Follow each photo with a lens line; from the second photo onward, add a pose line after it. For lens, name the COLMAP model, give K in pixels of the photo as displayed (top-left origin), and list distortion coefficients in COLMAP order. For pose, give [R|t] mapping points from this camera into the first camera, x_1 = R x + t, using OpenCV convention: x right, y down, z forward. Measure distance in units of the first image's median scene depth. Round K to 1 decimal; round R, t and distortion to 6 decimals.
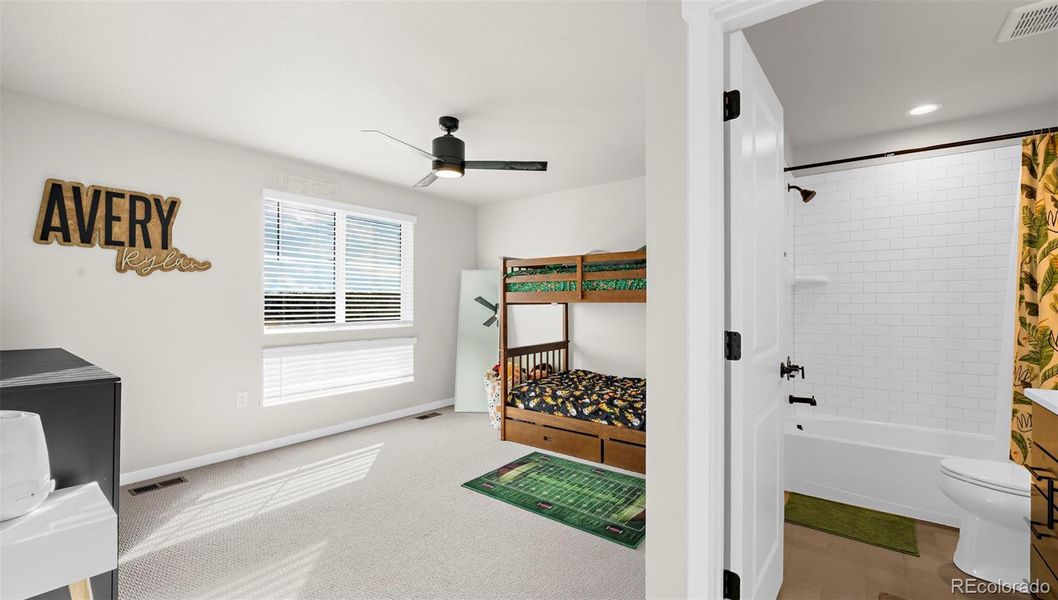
lens RADIAL K [[436.3, 0, 529.0], [0, 436.3, 300.0], [0, 0, 1]] dist [-0.000462, -0.007146]
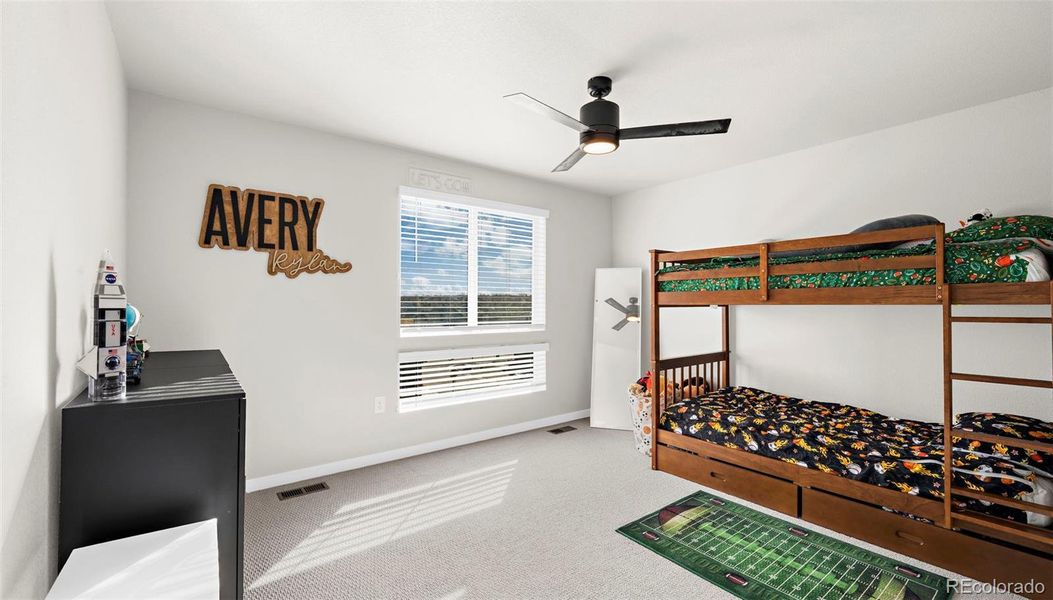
lens RADIAL K [[434.2, 0, 526.5], [0, 434.2, 300.0], [0, 0, 1]] dist [-0.000462, -0.007146]
pose [[0.964187, -0.002928, -0.265207, -0.086951], [0.001769, 0.999988, -0.004609, 0.000482], [0.265217, 0.003974, 0.964180, 0.154345]]
